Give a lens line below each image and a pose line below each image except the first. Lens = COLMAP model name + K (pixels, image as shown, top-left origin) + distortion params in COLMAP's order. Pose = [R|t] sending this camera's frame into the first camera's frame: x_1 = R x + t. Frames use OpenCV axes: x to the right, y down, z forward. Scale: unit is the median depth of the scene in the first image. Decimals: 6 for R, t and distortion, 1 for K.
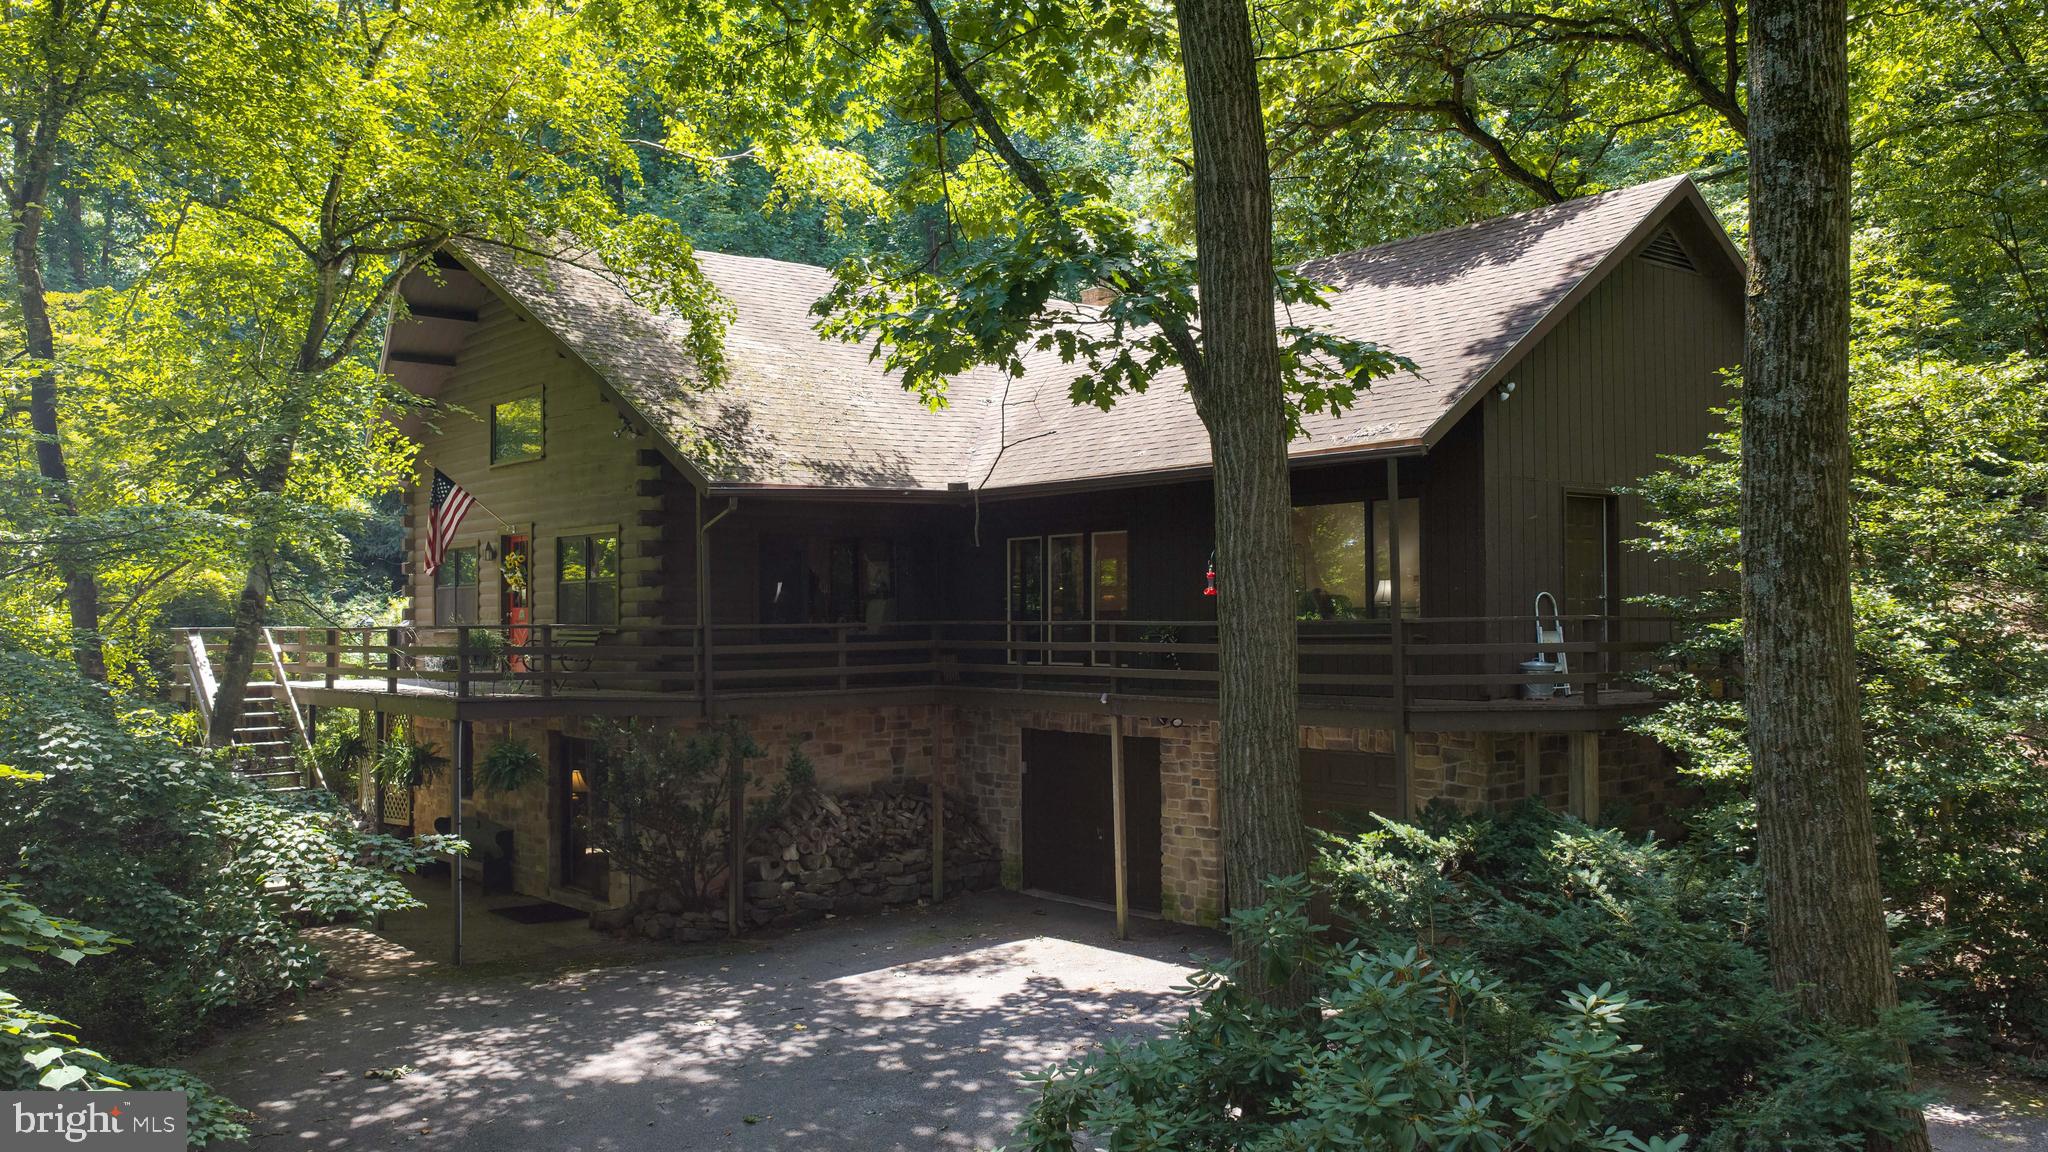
lens RADIAL K [[1728.5, 0, 1028.5], [0, 1728.5, 515.1], [0, 0, 1]] dist [0.102579, -0.229540]
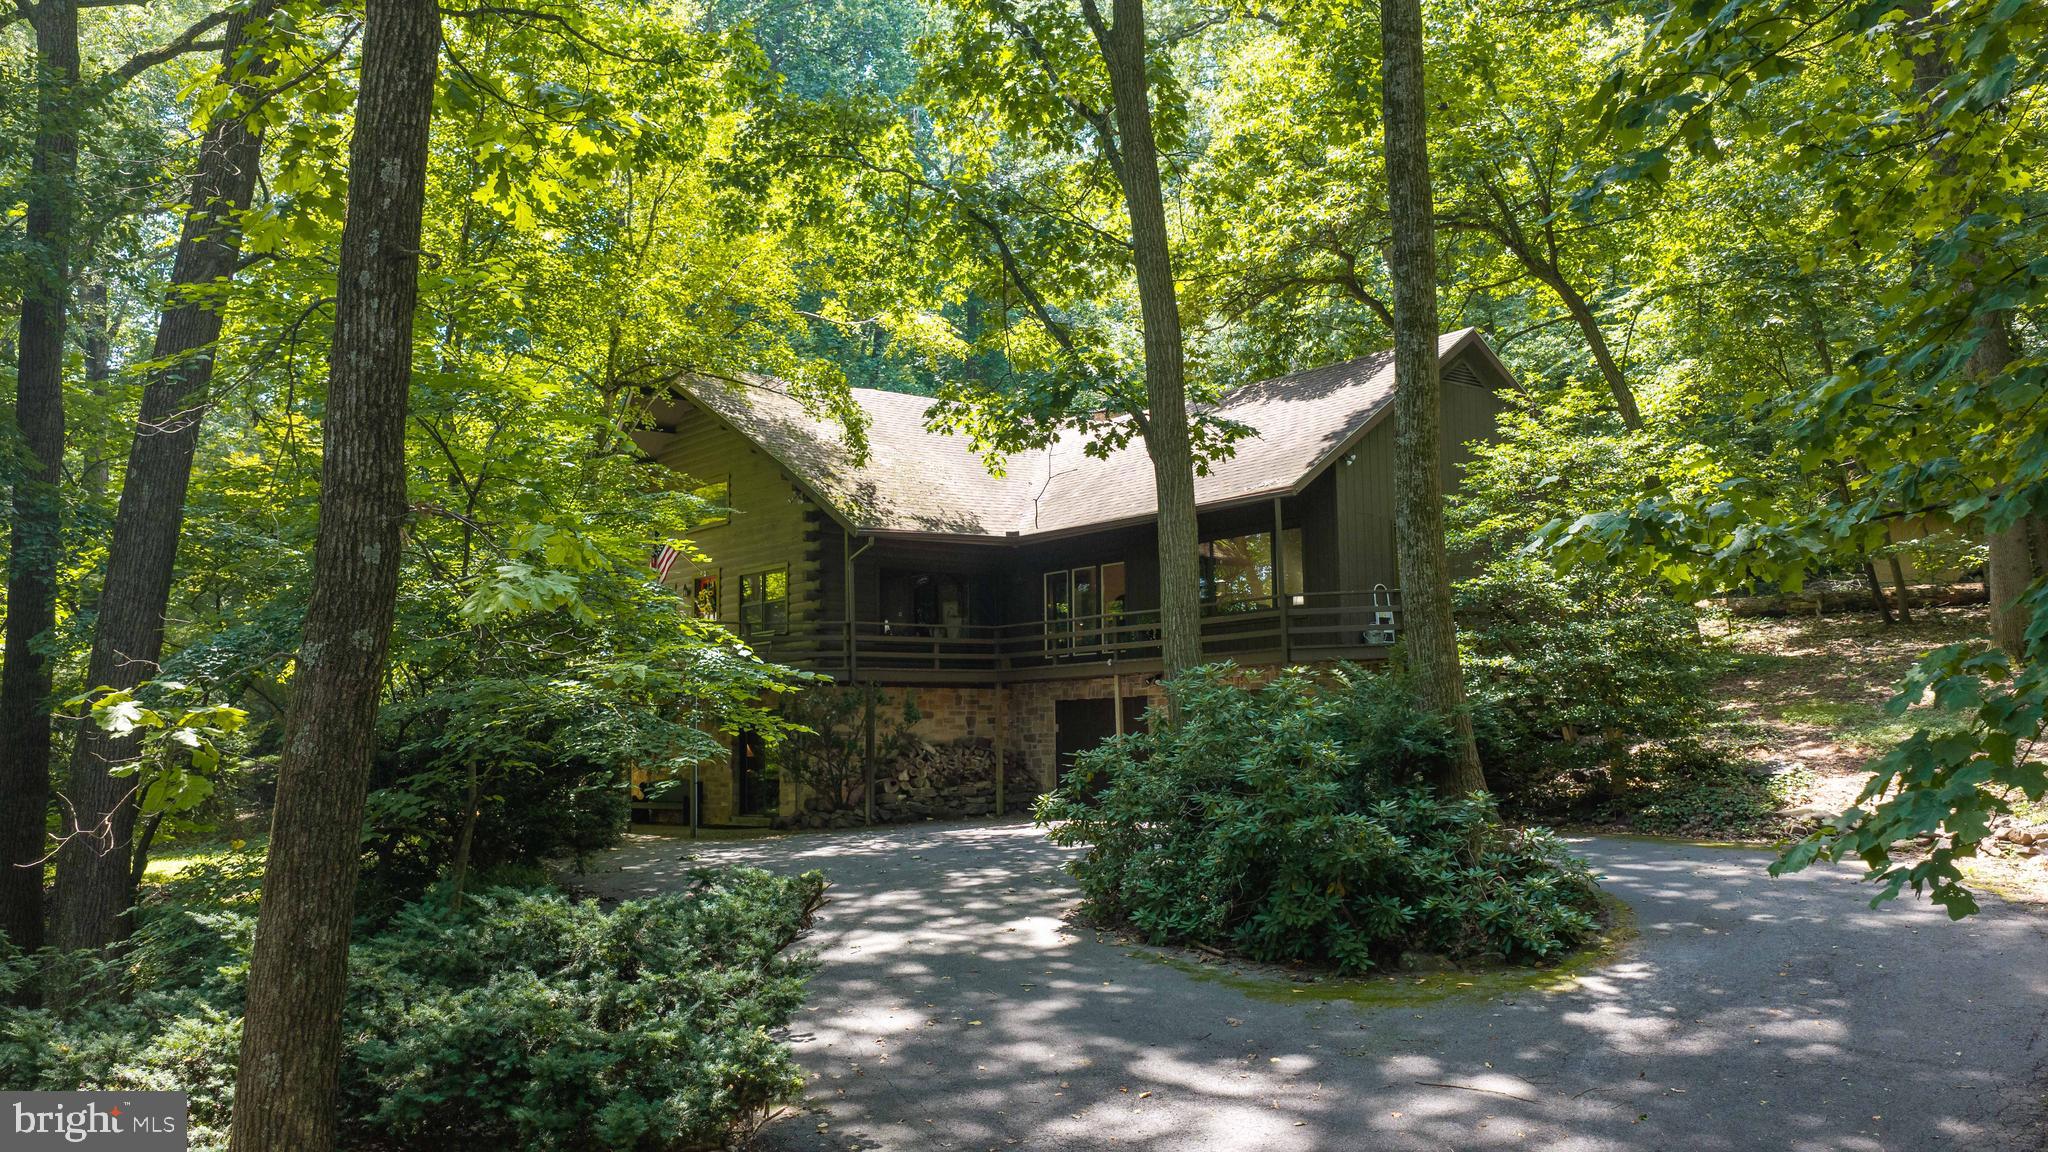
lens RADIAL K [[1709.9, 0, 1024.0], [0, 1709.9, 576.0], [0, 0, 1]] dist [0.013543, -0.048464]
pose [[0.999878, -0.006787, -0.014098, -0.010759], [0.006204, 0.999140, -0.041006, 0.091042], [0.014364, 0.040913, 0.999059, -0.551597]]
